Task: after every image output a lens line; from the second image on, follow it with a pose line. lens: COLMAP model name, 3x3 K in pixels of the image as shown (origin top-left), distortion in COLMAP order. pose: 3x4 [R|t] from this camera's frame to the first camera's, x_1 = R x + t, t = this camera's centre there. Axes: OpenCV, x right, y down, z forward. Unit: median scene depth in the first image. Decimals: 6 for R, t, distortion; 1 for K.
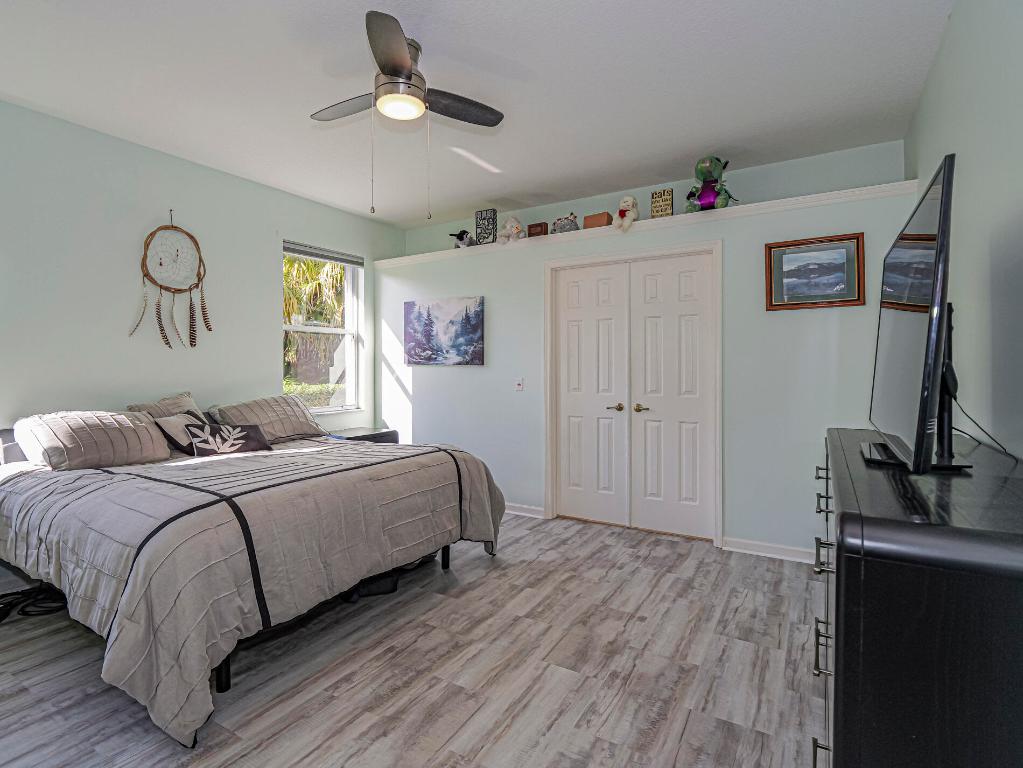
lens RADIAL K [[511.5, 0, 505.4], [0, 511.5, 369.3], [0, 0, 1]] dist [-0.013795, -0.000232]
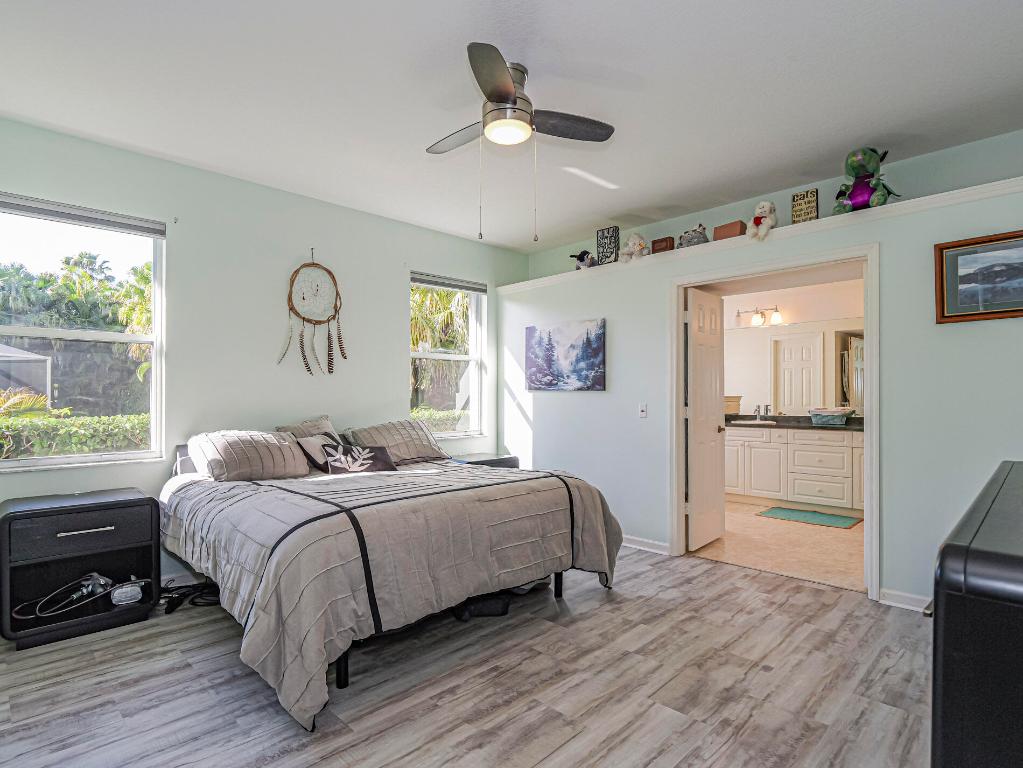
lens RADIAL K [[535.5, 0, 517.1], [0, 535.5, 396.1], [0, 0, 1]] dist [-0.016393, 0.000585]
pose [[0.972518, -0.000303, -0.232828, 0.049830], [-0.000507, 0.999994, -0.003419, 0.009923], [0.232828, 0.003443, 0.972512, -0.016880]]
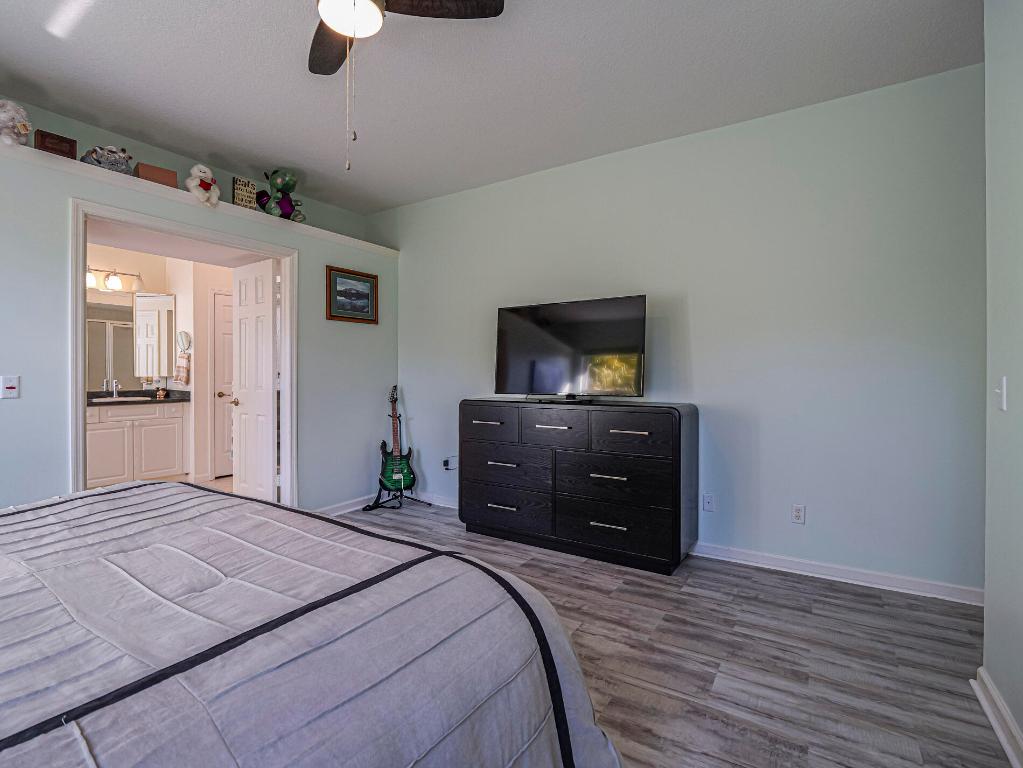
lens RADIAL K [[510.5, 0, 503.0], [0, 510.5, 377.5], [0, 0, 1]] dist [-0.016767, -0.000669]
pose [[0.009610, -0.001699, 0.999952, -0.864985], [0.006421, 0.999978, 0.001638, 0.031687], [-0.999933, 0.006405, 0.009621, 0.681259]]
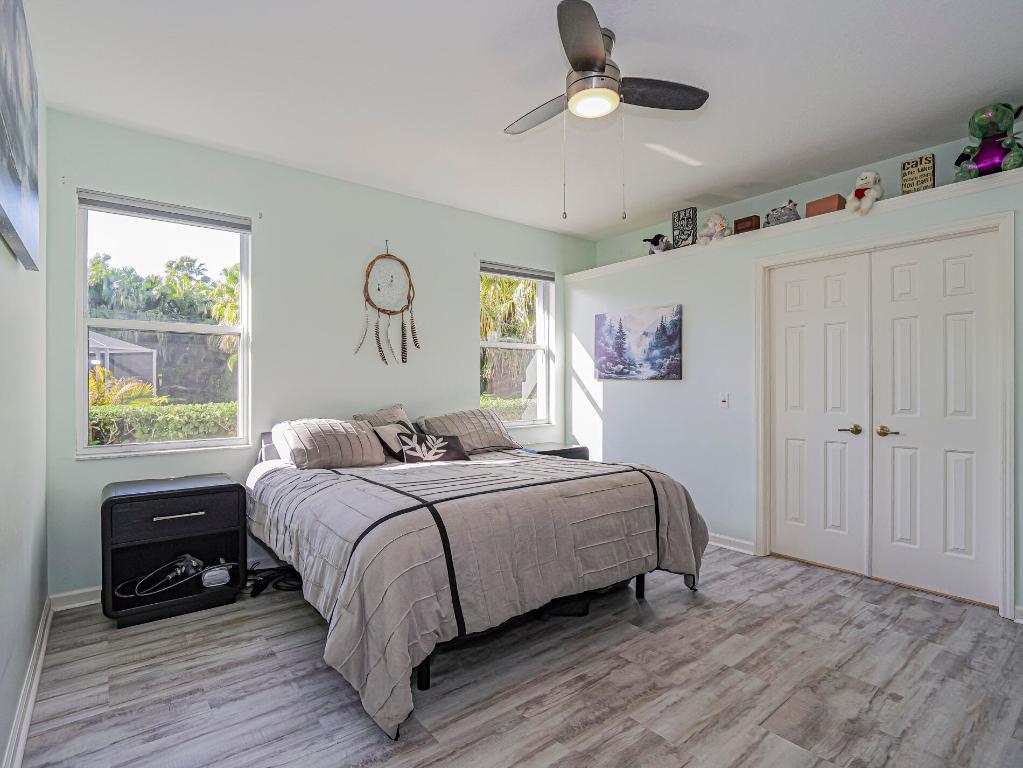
lens RADIAL K [[516.8, 0, 510.3], [0, 516.8, 386.3], [0, 0, 1]] dist [-0.013413, -0.001340]
pose [[0.937753, 0.001437, -0.347301, -0.015350], [-0.001554, 0.999999, -0.000058, 0.008037], [0.347301, 0.000594, 0.937754, 0.046199]]
